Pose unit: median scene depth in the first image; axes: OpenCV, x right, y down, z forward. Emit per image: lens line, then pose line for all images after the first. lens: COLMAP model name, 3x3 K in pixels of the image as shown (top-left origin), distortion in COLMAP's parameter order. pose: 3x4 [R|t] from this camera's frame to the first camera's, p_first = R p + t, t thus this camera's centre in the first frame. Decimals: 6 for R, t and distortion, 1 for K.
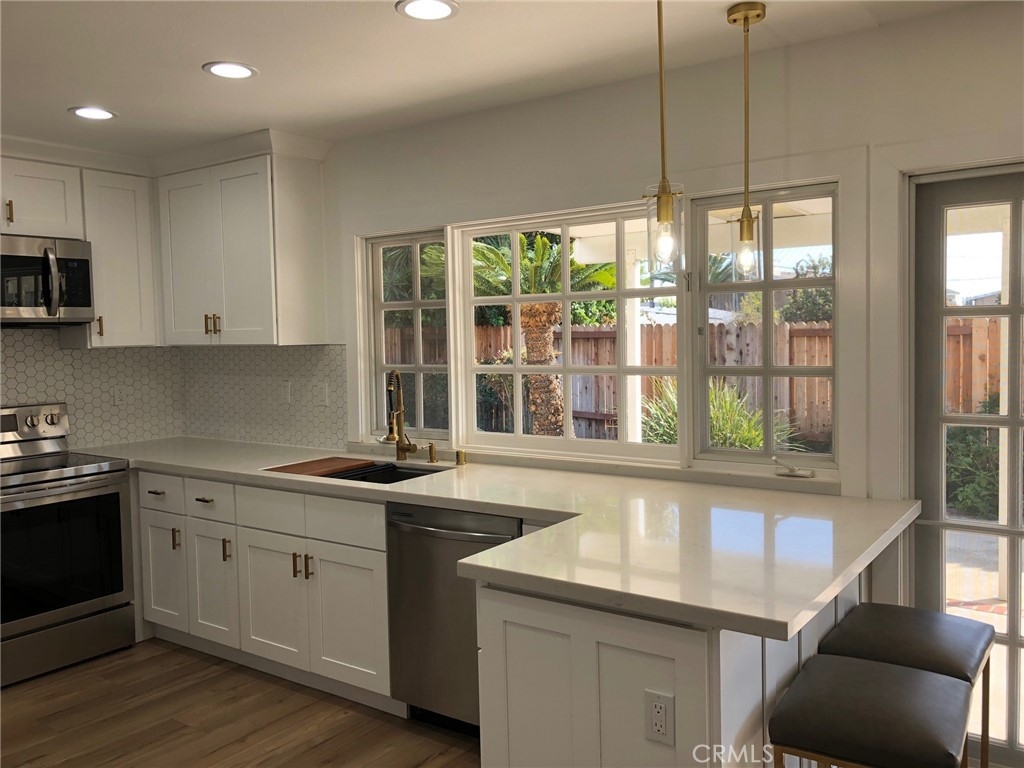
lens RADIAL K [[830.4, 0, 522.1], [0, 830.4, 379.4], [0, 0, 1]] dist [0.067632, -0.150266]
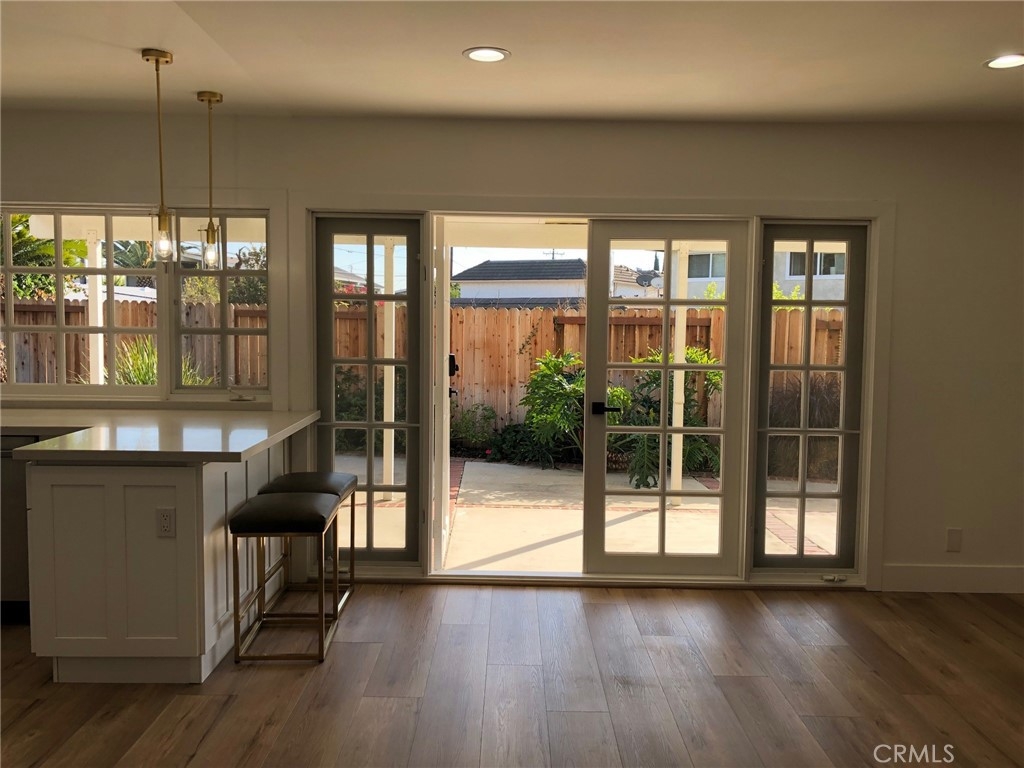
lens RADIAL K [[830.4, 0, 522.1], [0, 830.4, 379.4], [0, 0, 1]] dist [0.067632, -0.150266]
pose [[0.799796, -0.010858, 0.600173, -0.174925], [0.000306, 0.999844, 0.017682, 0.050789], [-0.600271, -0.013958, 0.799675, -0.508597]]
